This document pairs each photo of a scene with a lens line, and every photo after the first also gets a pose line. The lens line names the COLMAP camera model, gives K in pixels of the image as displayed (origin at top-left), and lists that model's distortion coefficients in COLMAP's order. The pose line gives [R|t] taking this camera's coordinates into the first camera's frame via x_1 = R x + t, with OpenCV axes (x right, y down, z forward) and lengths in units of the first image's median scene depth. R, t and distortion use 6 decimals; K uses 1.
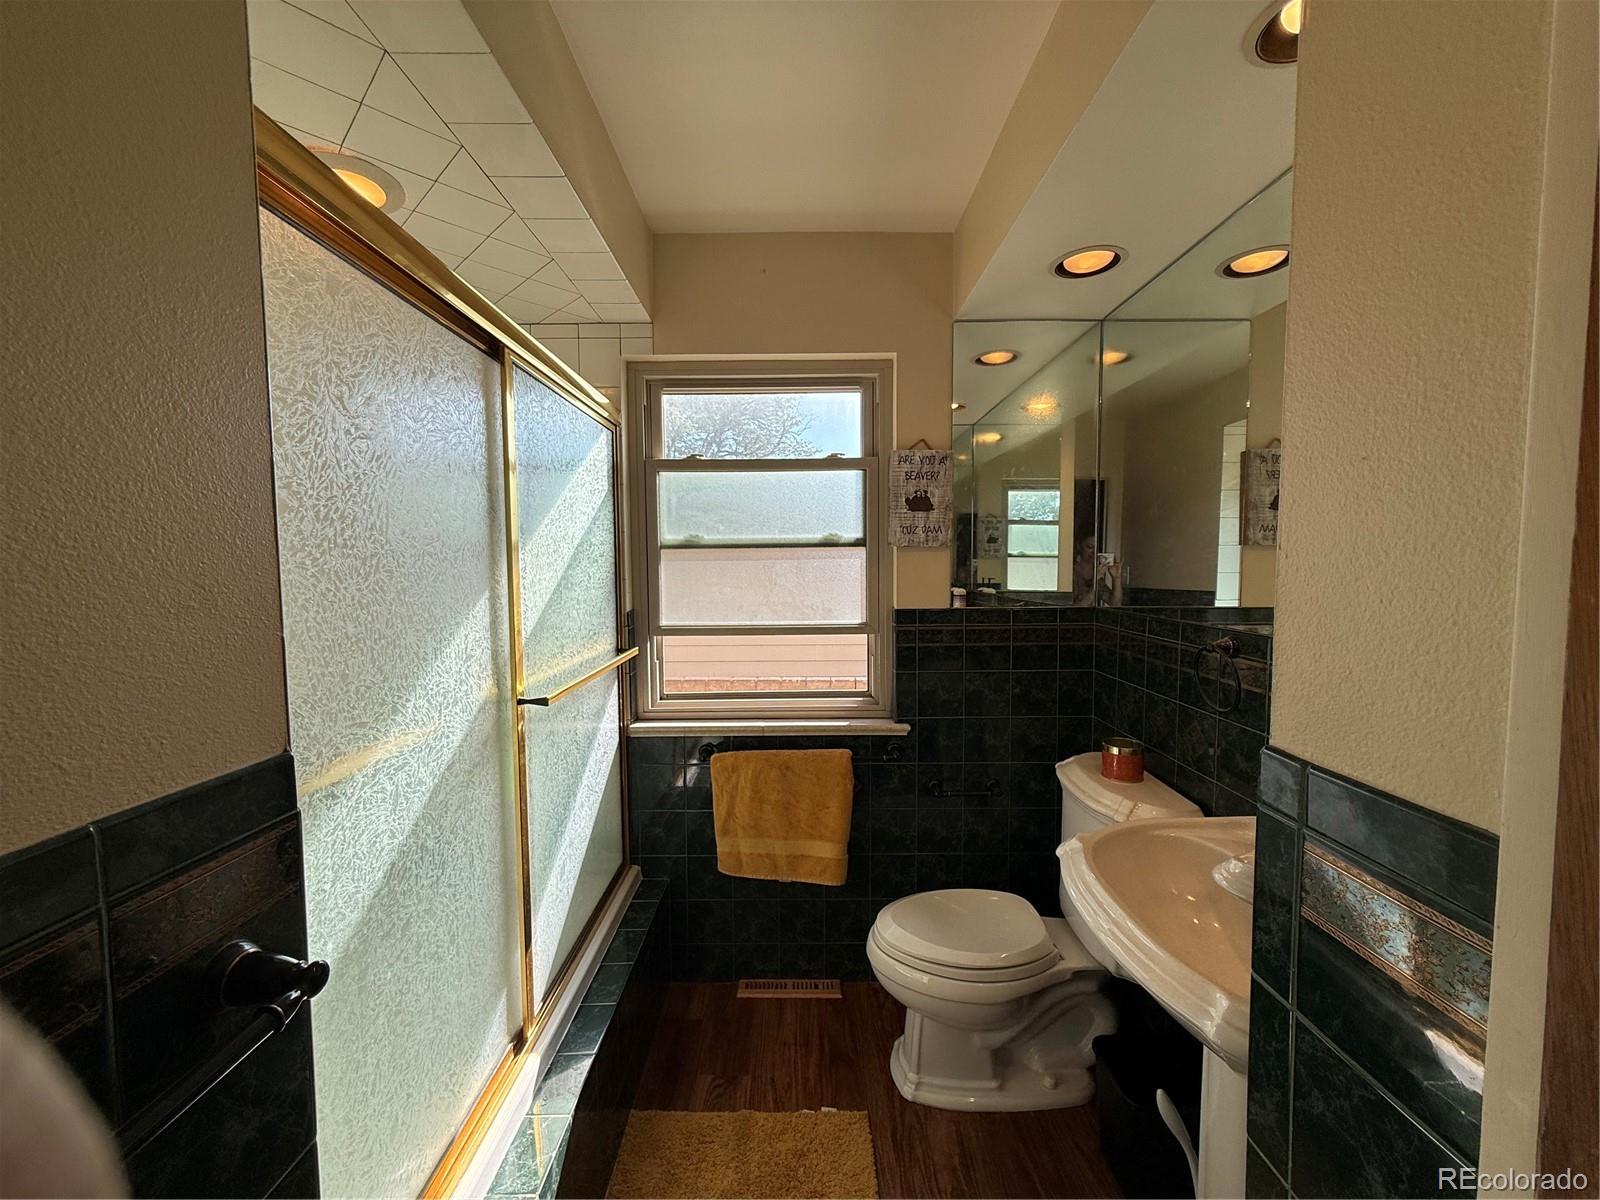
lens RADIAL K [[636.2, 0, 800.0], [0, 636.2, 600.0], [0, 0, 1]] dist [-0.000988, 0.000309]
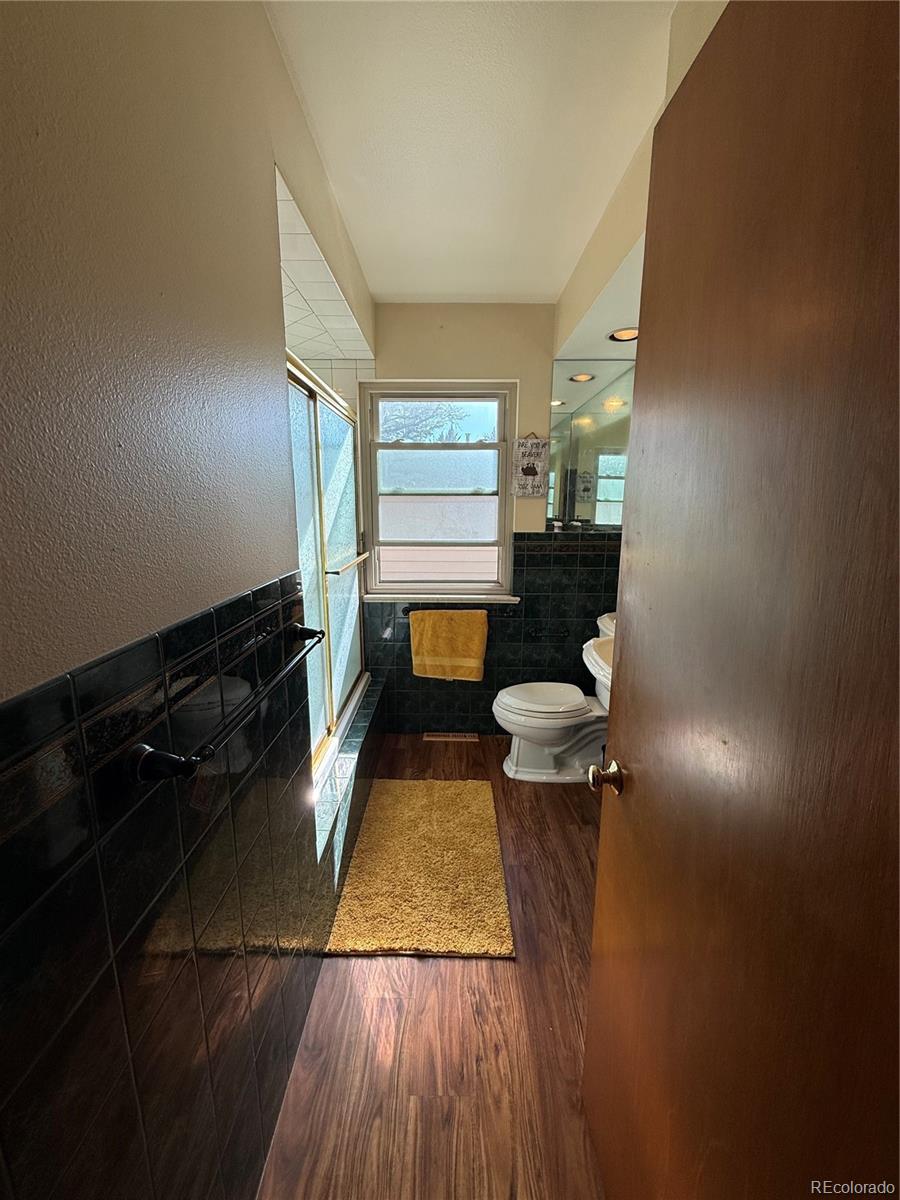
lens RADIAL K [[477.2, 0, 450.0], [0, 477.2, 600.0], [0, 0, 1]] dist [-0.000988, 0.000309]
pose [[0.999919, 0.012731, 0.000061, -0.025180], [-0.012611, 0.989844, 0.141595, 0.015014], [0.001742, -0.141584, 0.989925, -0.339398]]
